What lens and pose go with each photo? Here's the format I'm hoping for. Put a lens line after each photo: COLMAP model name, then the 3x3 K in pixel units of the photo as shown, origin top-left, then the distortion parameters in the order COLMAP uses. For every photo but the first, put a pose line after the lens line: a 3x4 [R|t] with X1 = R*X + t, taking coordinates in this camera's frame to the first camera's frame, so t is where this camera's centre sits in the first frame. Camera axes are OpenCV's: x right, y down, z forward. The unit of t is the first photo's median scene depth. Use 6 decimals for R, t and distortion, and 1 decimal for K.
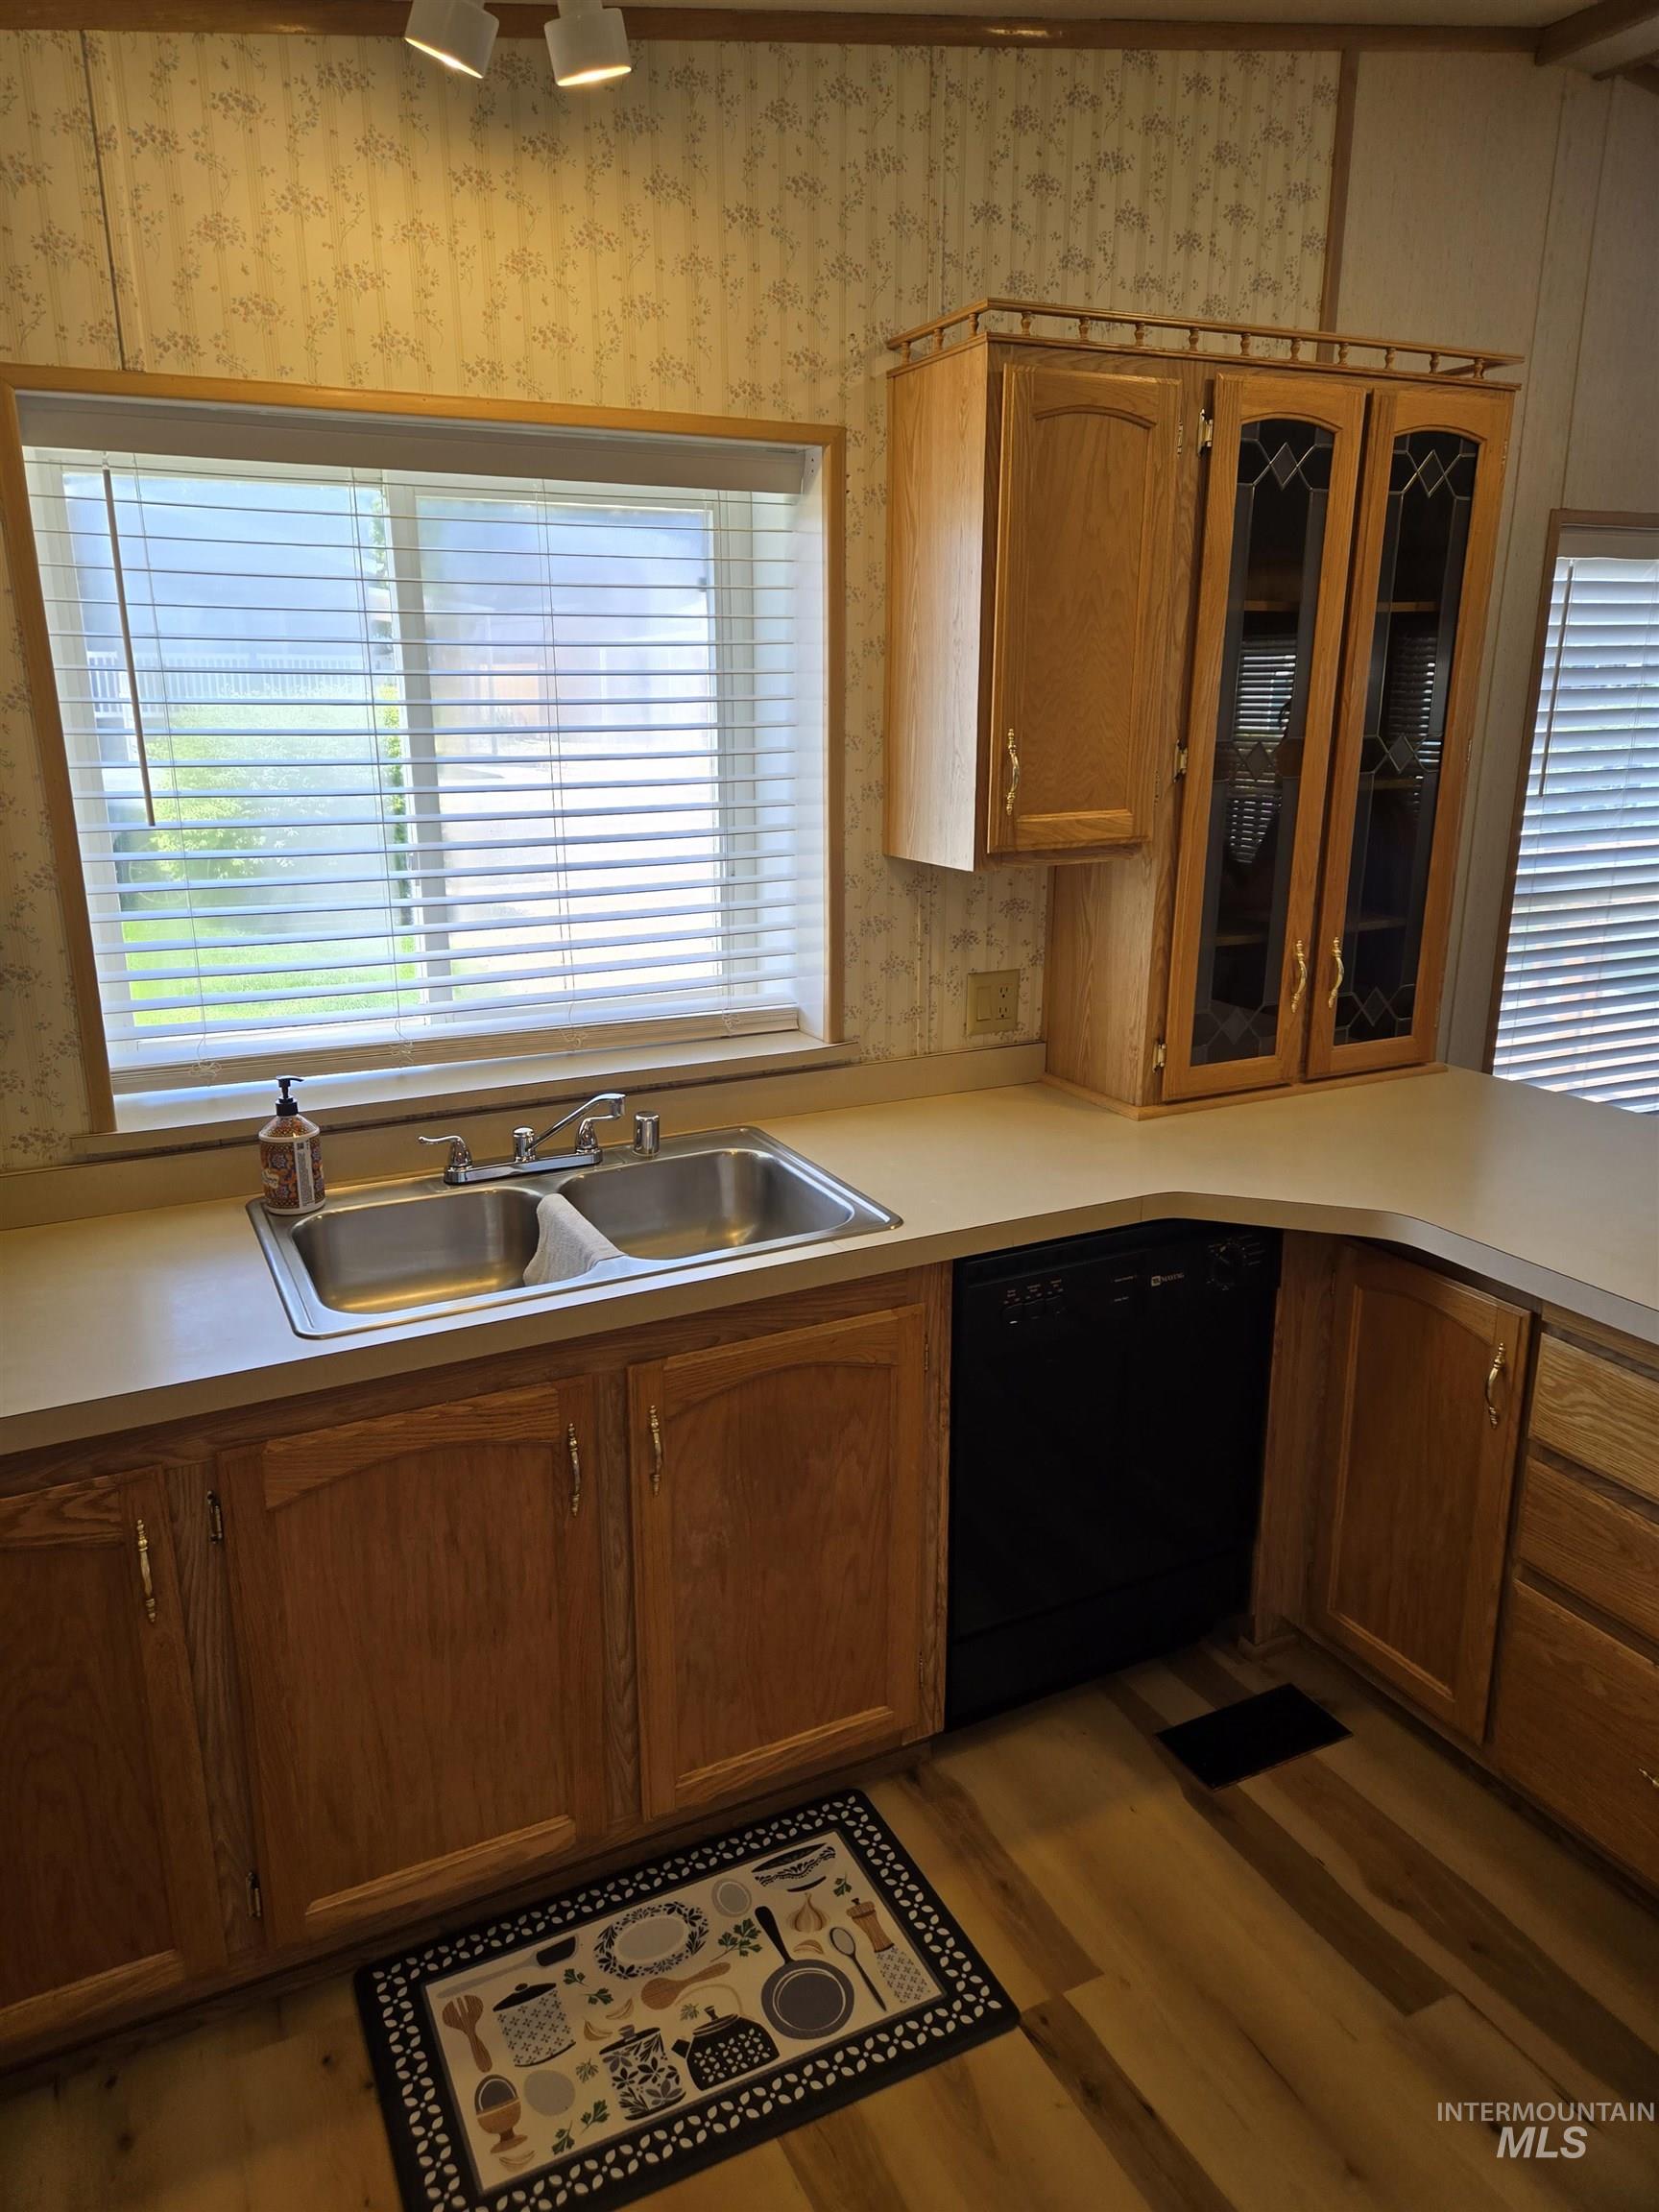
lens RADIAL K [[1485.3, 0, 776.4], [0, 1485.3, 1091.0], [0, 0, 1]] dist [0.071154, -0.065529]
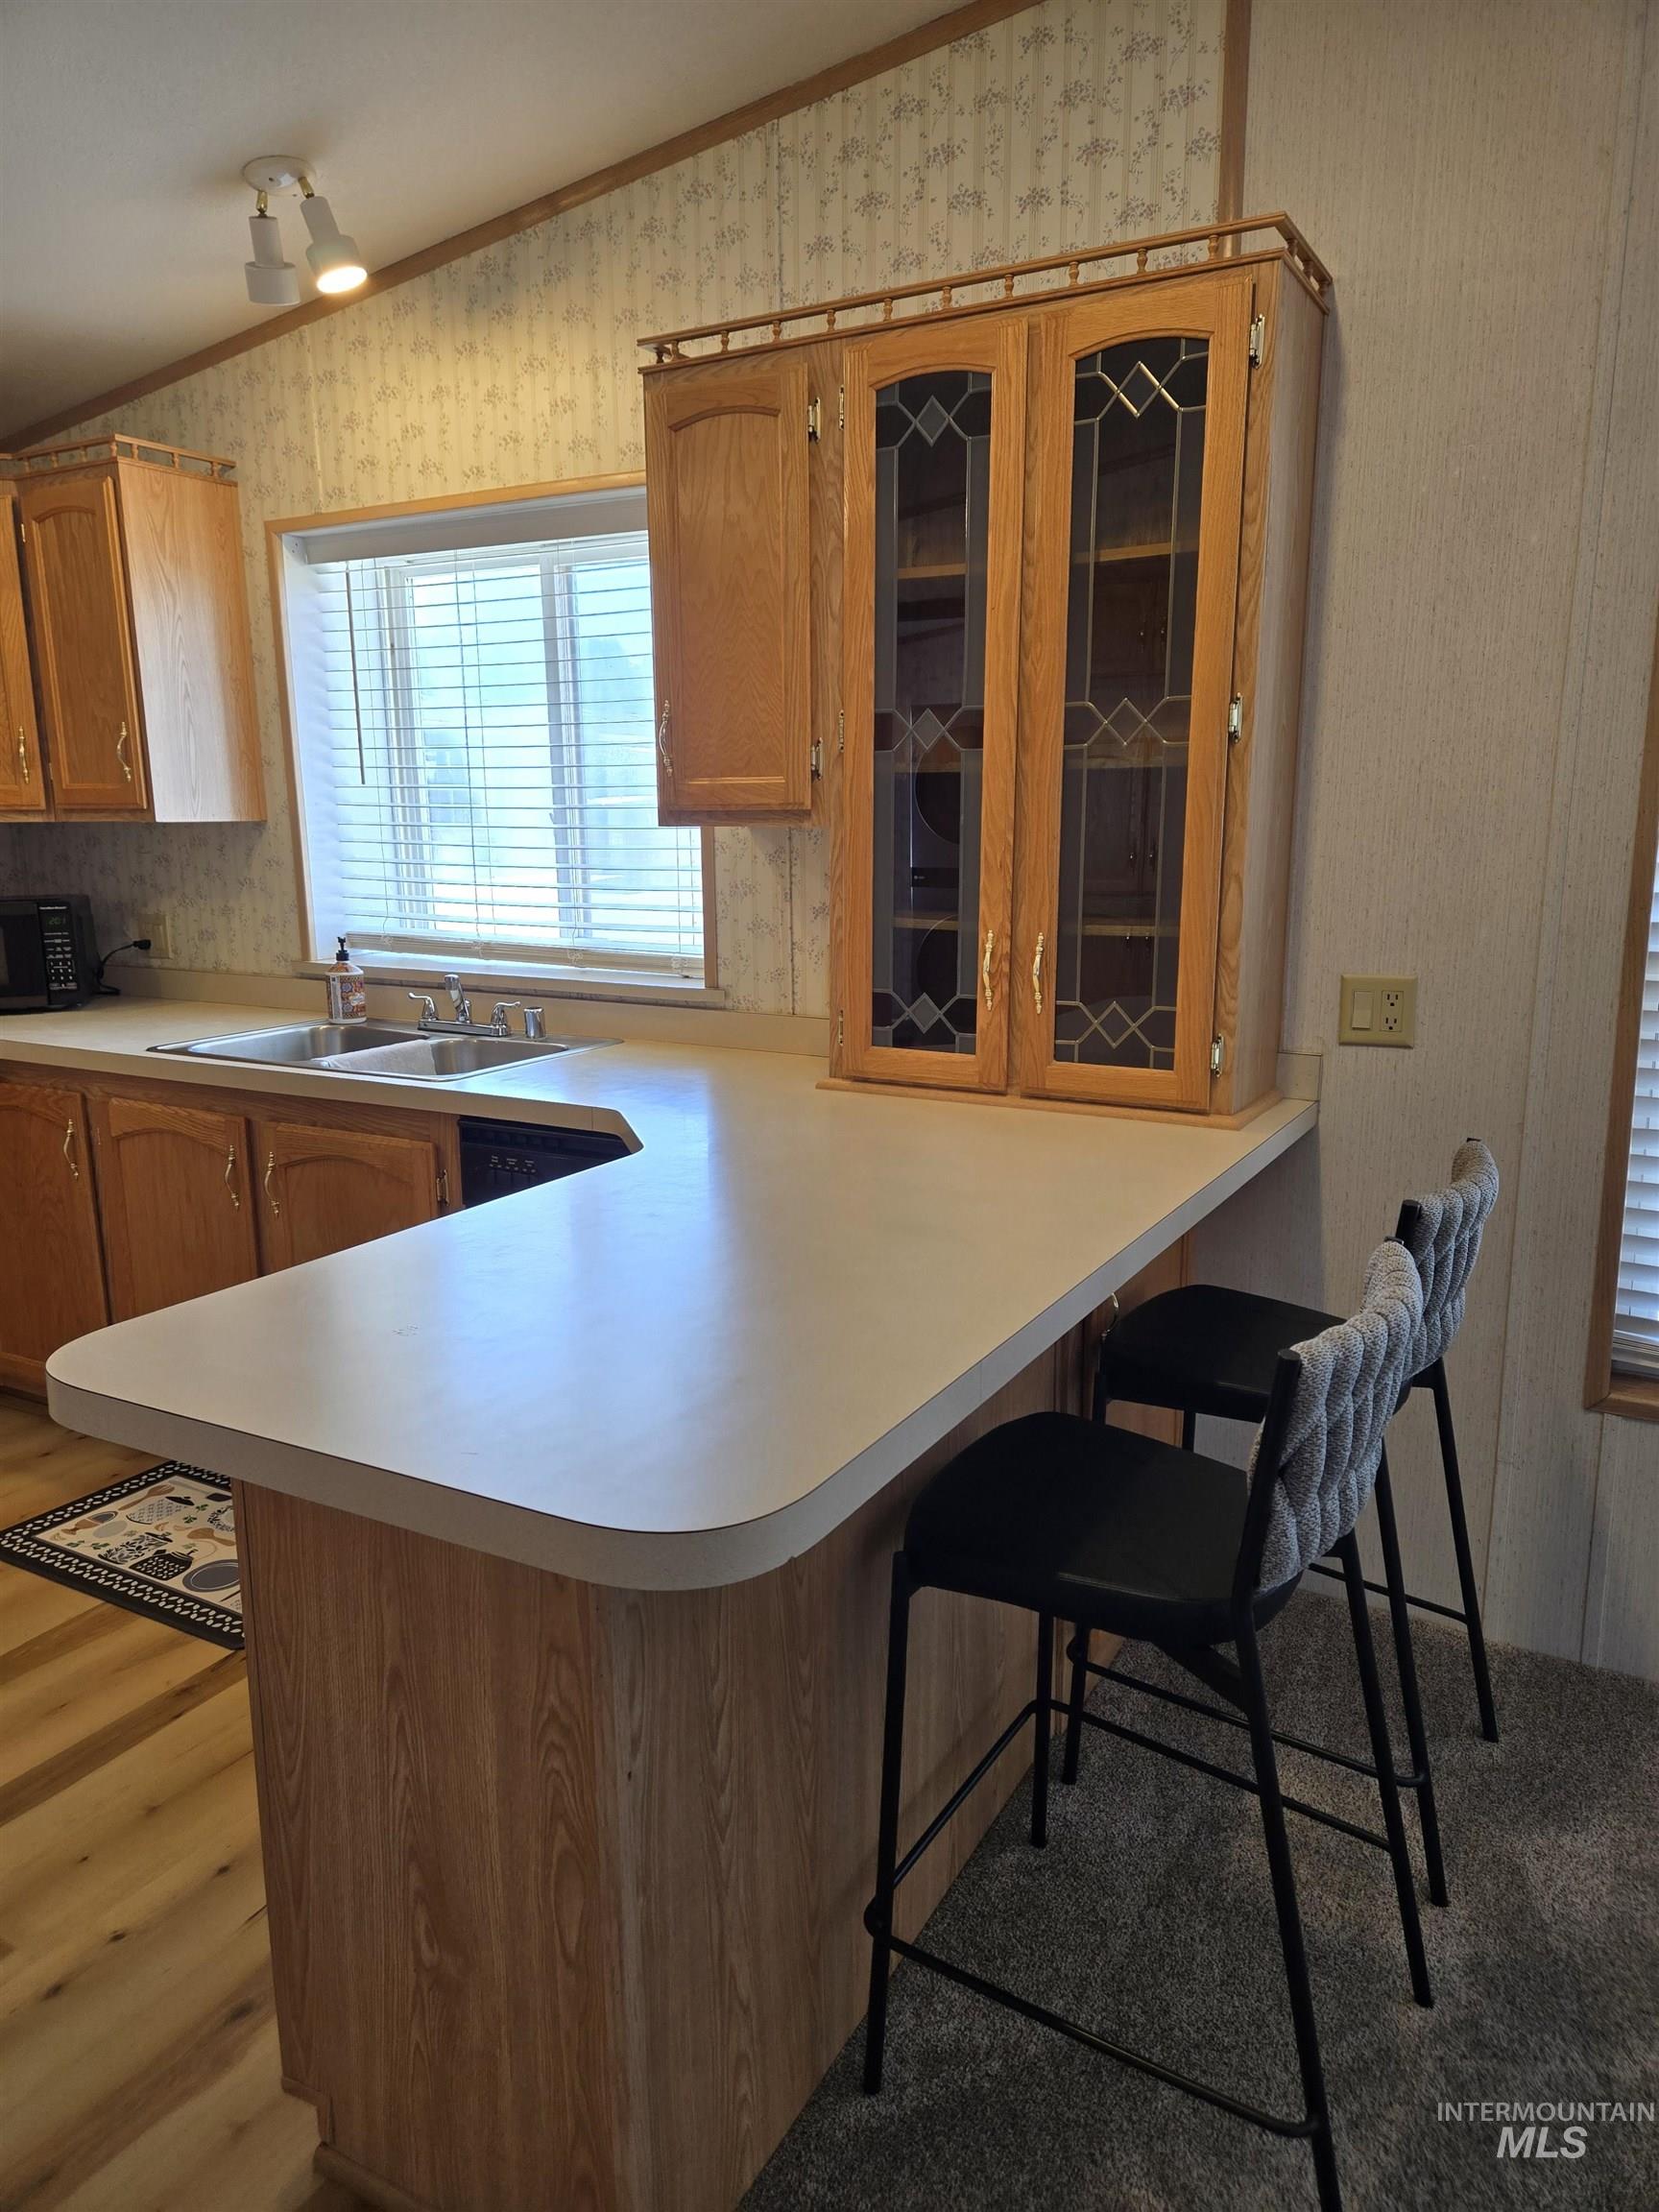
lens RADIAL K [[1459.3, 0, 829.5], [0, 1459.3, 1106.0], [0, 0, 1]] dist [0.063709, -0.054967]
pose [[0.573977, 0.168038, -0.801445, 1.201043], [-0.216950, 0.974950, 0.049042, -0.021778], [0.789610, 0.145725, 0.596054, 0.480114]]
